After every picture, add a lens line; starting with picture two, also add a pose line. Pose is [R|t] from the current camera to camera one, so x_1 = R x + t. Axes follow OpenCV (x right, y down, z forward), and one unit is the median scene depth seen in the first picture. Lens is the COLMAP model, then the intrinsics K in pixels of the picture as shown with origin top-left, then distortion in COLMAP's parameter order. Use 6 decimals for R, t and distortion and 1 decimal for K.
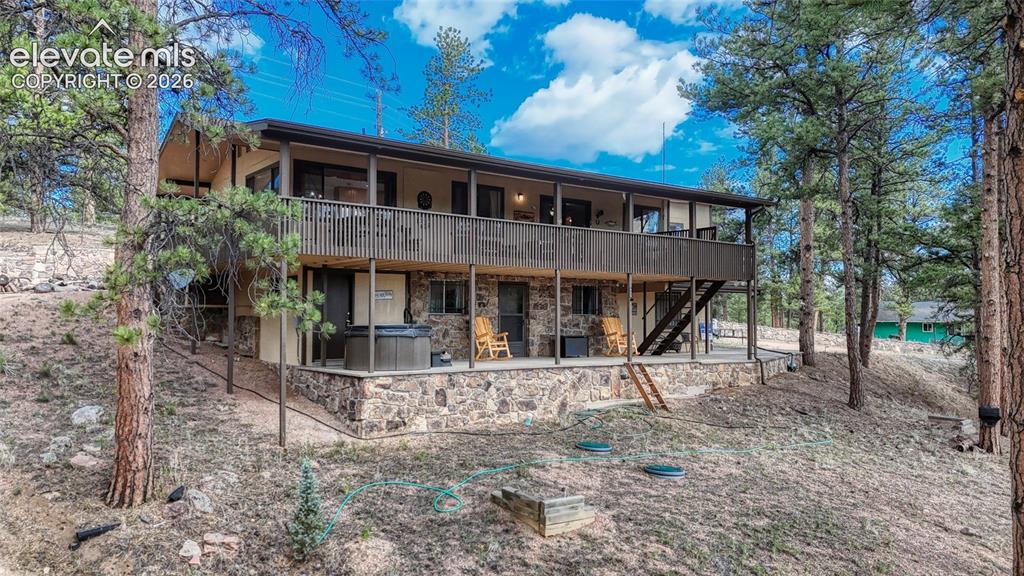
lens RADIAL K [[753.1, 0, 512.0], [0, 753.1, 288.0], [0, 0, 1]] dist [0.184629, -0.091600]
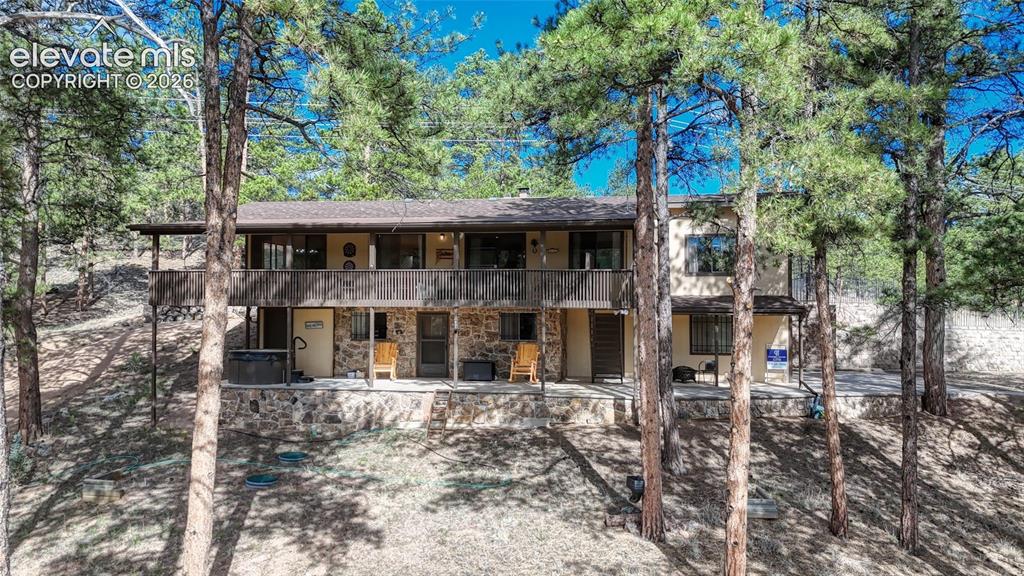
lens RADIAL K [[752.5, 0, 512.0], [0, 752.5, 288.0], [0, 0, 1]] dist [0.094343, -0.091407]
pose [[0.694575, -0.020683, -0.719123, 1.121858], [0.027743, 0.999613, -0.001955, -0.047892], [0.718885, -0.018592, 0.694880, 0.358861]]
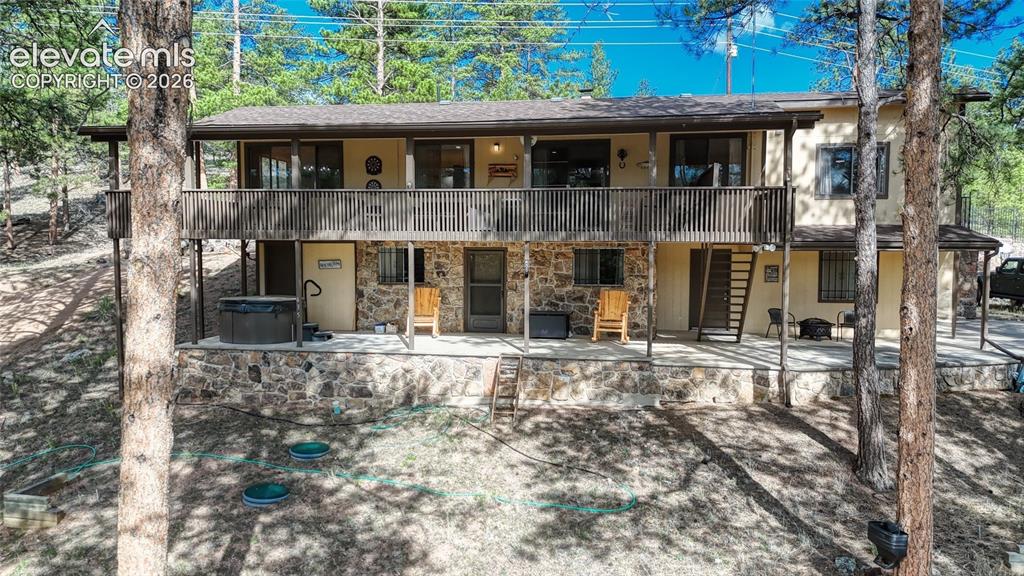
lens RADIAL K [[752.5, 0, 512.0], [0, 752.5, 288.0], [0, 0, 1]] dist [0.094343, -0.091407]
pose [[0.690929, 0.041969, -0.721703, 0.807585], [0.028377, 0.995969, 0.085085, -0.042666], [0.722365, -0.079268, 0.686954, 0.517370]]
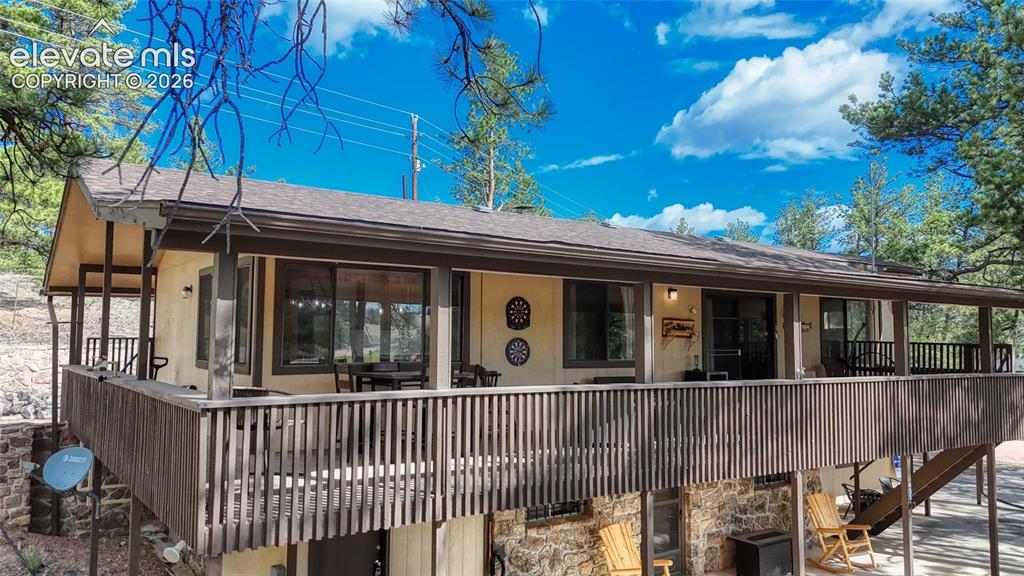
lens RADIAL K [[752.5, 0, 512.0], [0, 752.5, 288.0], [0, 0, 1]] dist [0.094343, -0.091407]
pose [[0.999508, 0.002341, -0.031266, -0.117411], [-0.003166, 0.999647, -0.026365, -0.136816], [0.031193, 0.026451, 0.999163, 0.519280]]
